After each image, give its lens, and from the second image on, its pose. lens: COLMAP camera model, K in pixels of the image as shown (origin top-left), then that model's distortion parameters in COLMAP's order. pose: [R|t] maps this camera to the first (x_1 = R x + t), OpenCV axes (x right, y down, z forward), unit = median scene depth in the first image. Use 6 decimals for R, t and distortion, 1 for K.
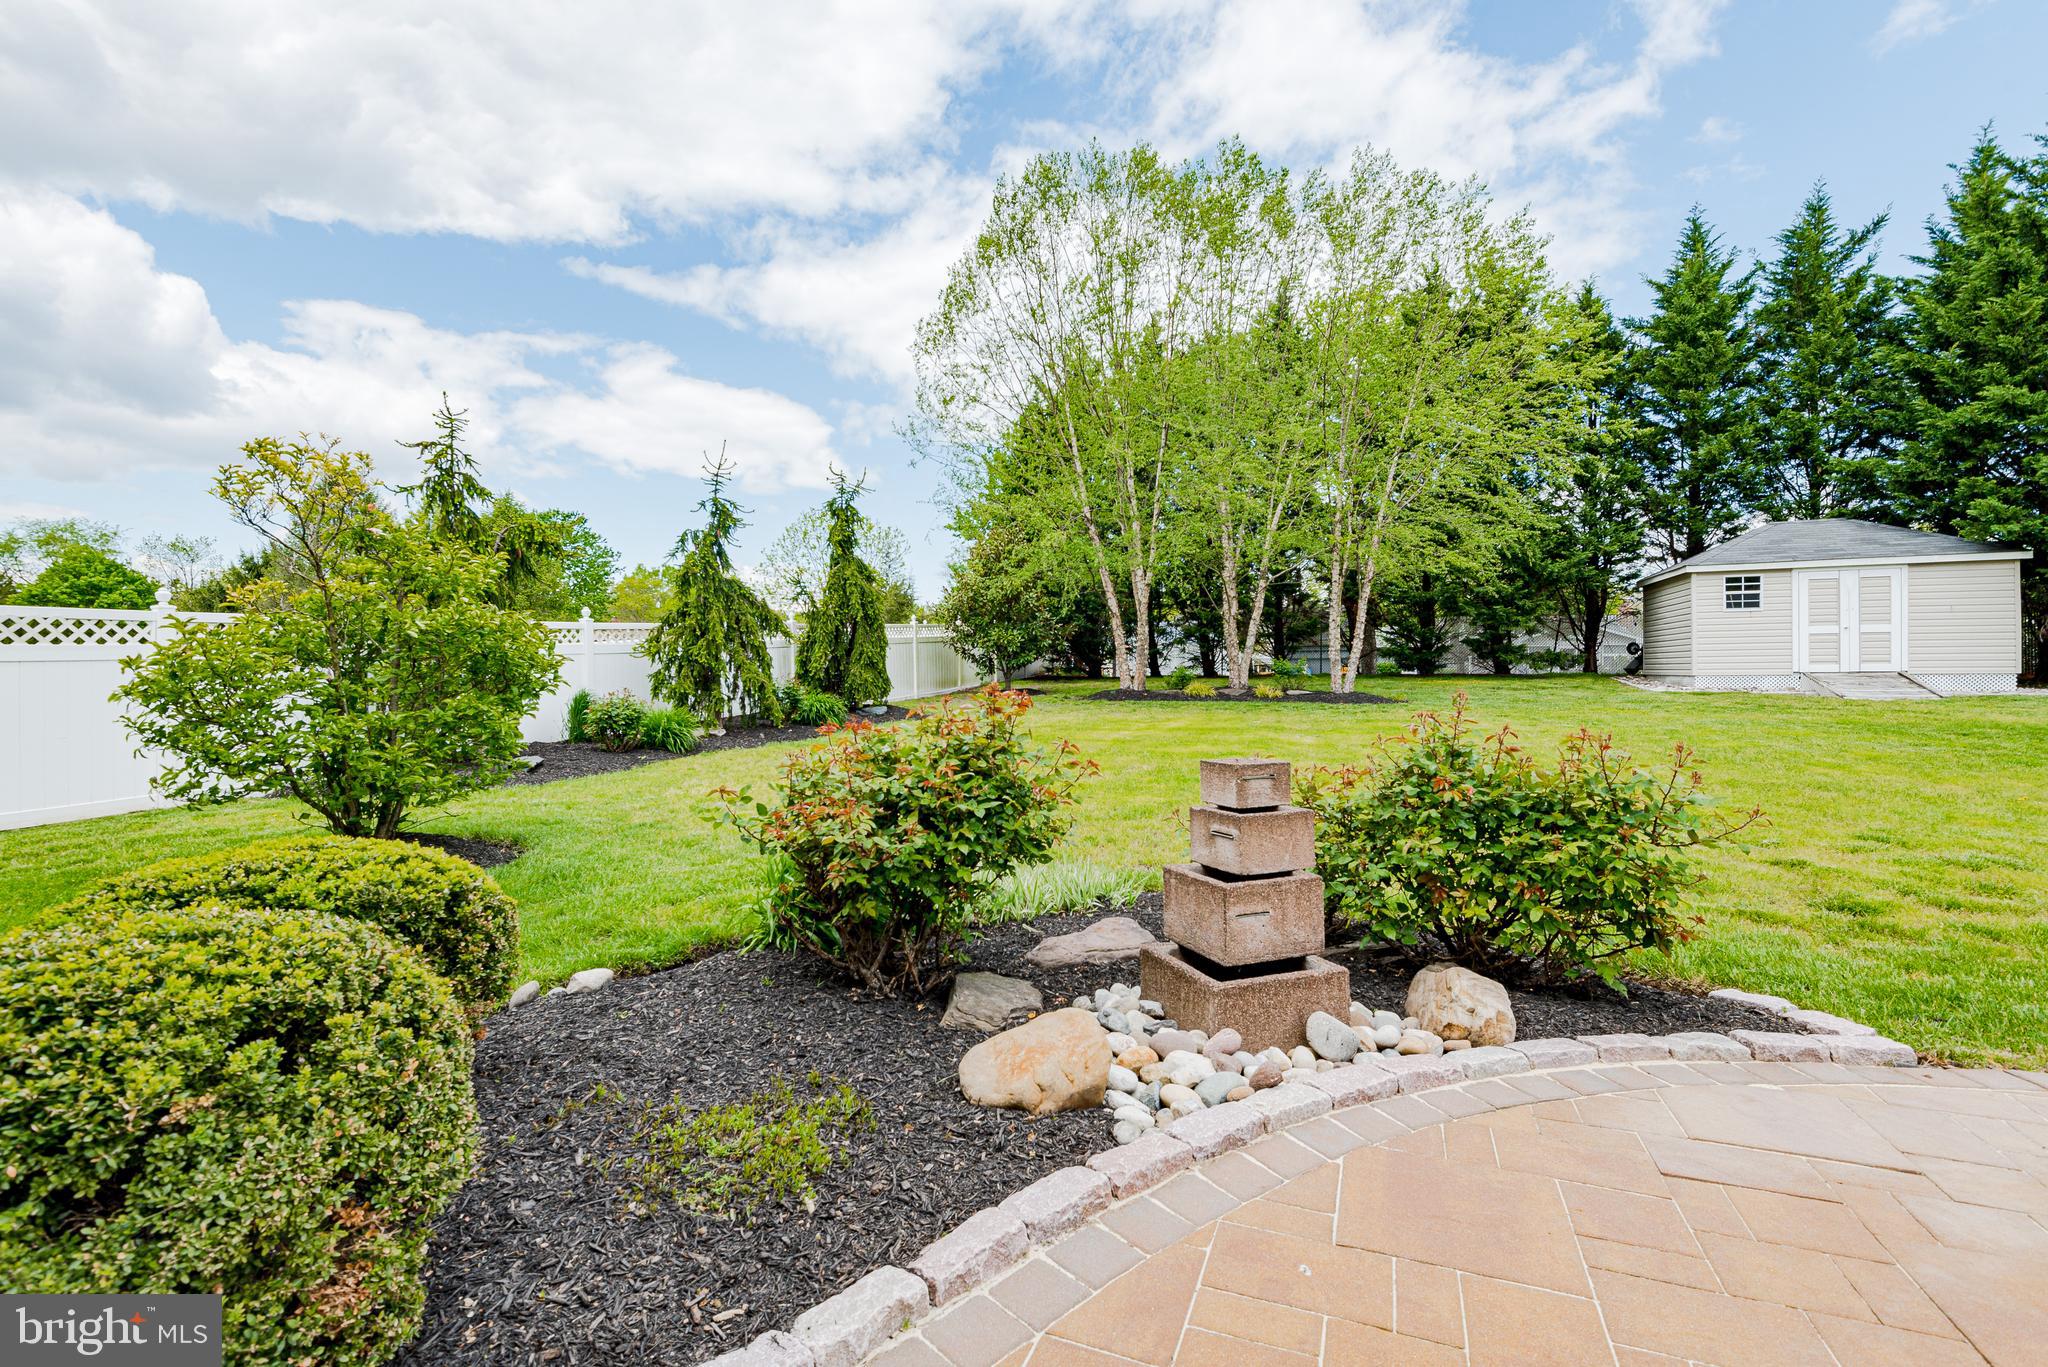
lens RADIAL K [[860.7, 0, 1024.0], [0, 860.7, 683.5], [0, 0, 1]] dist [-0.000124, 0.000046]
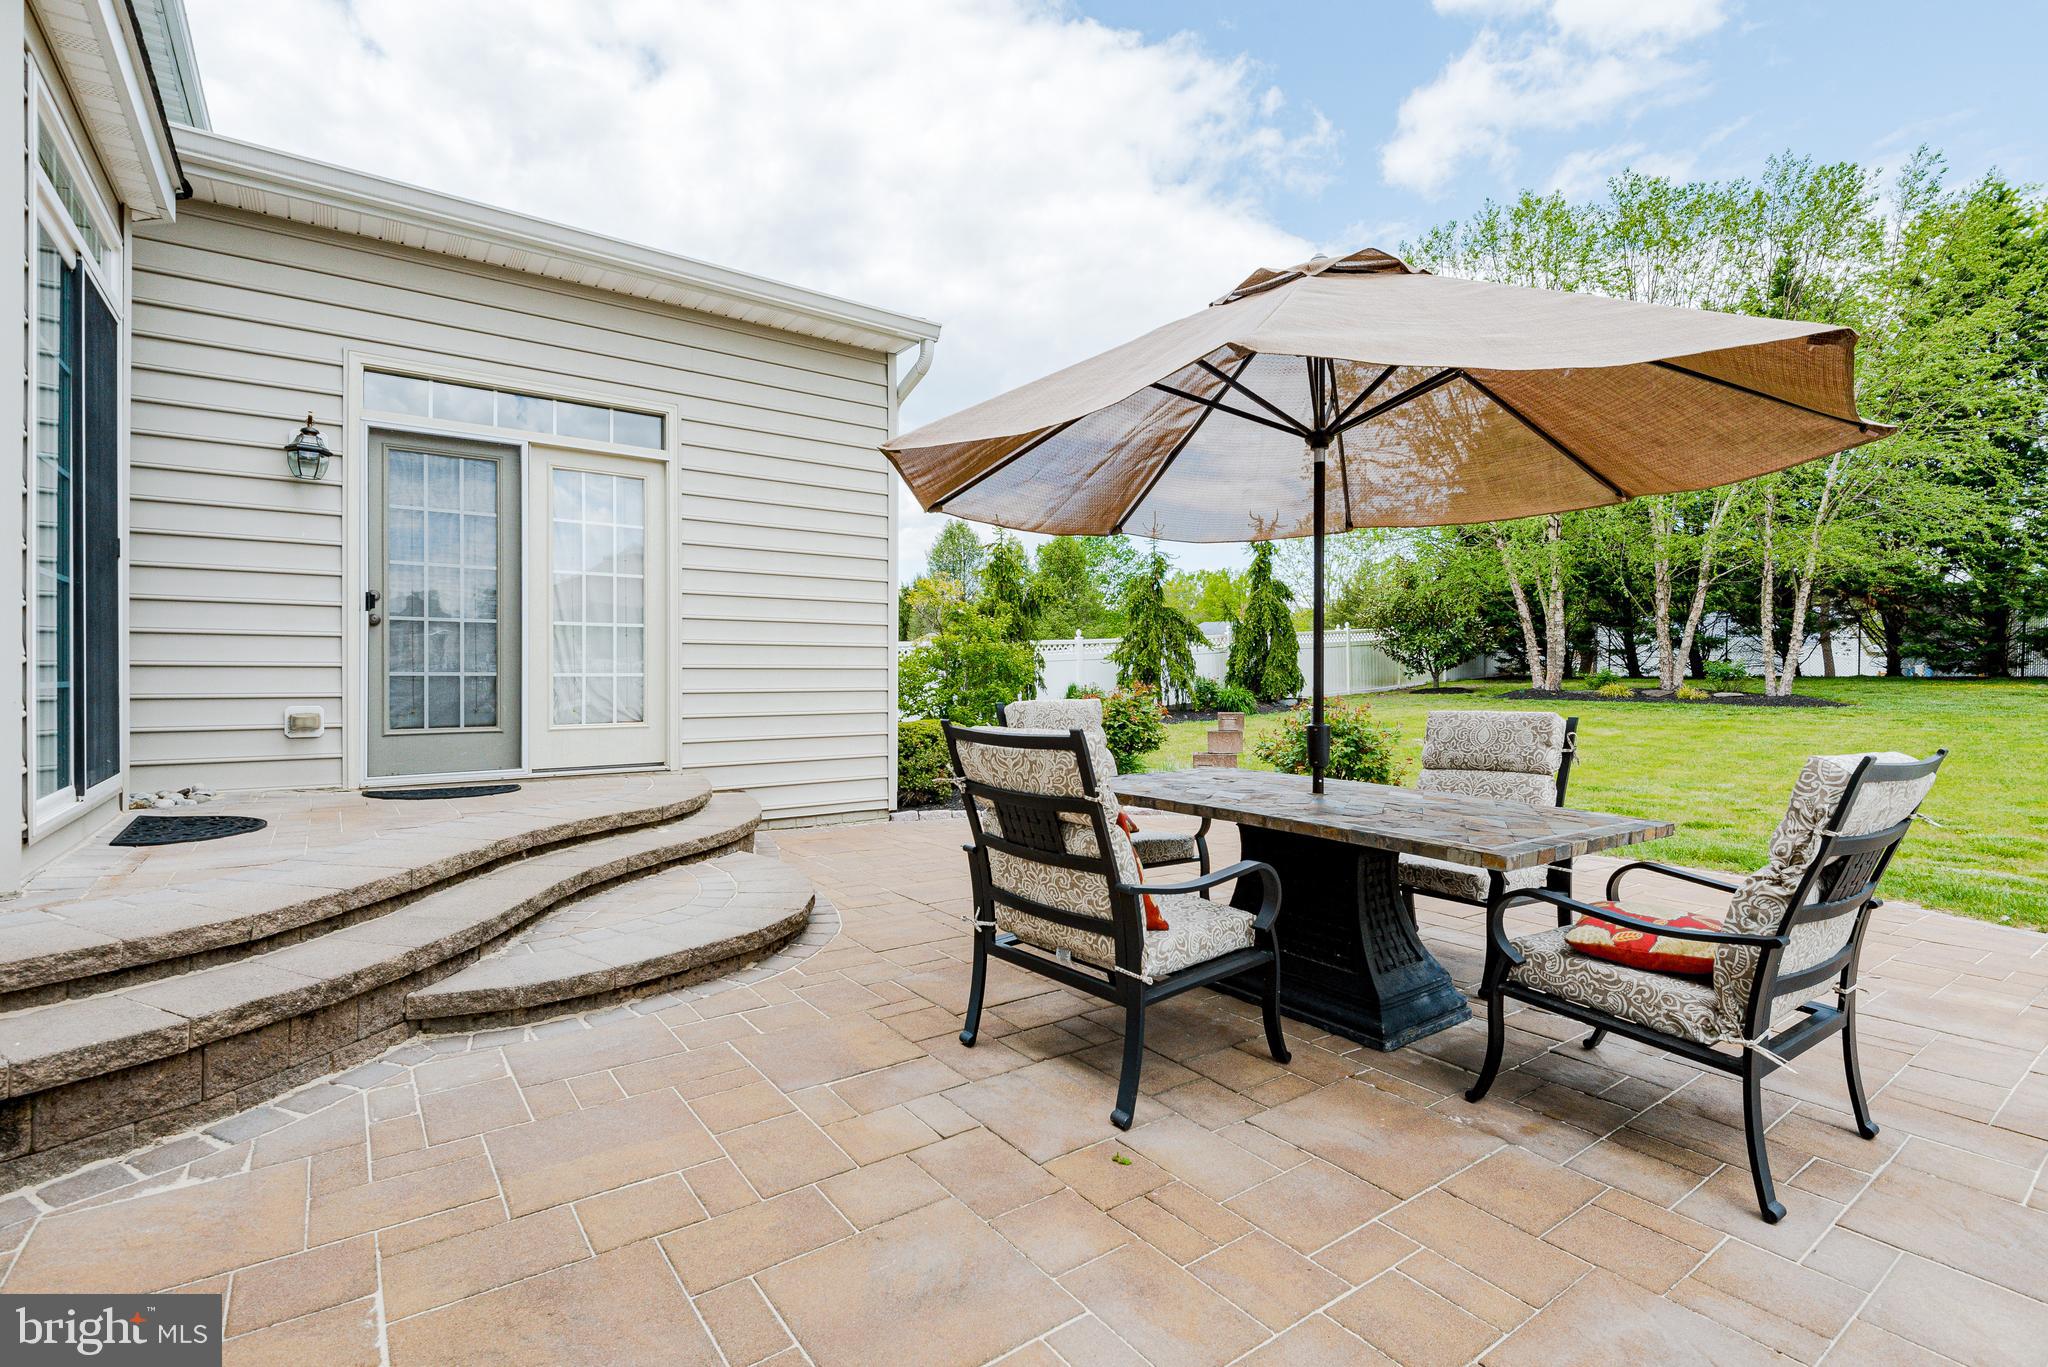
lens RADIAL K [[1110.3, 0, 1024.0], [0, 1110.3, 683.5], [0, 0, 1]] dist [0.041737, -0.028084]
pose [[0.814360, 0.008390, -0.580299, 0.486764], [-0.009997, 0.999950, 0.000428, 0.006320], [0.580274, 0.005453, 0.814403, -0.578916]]
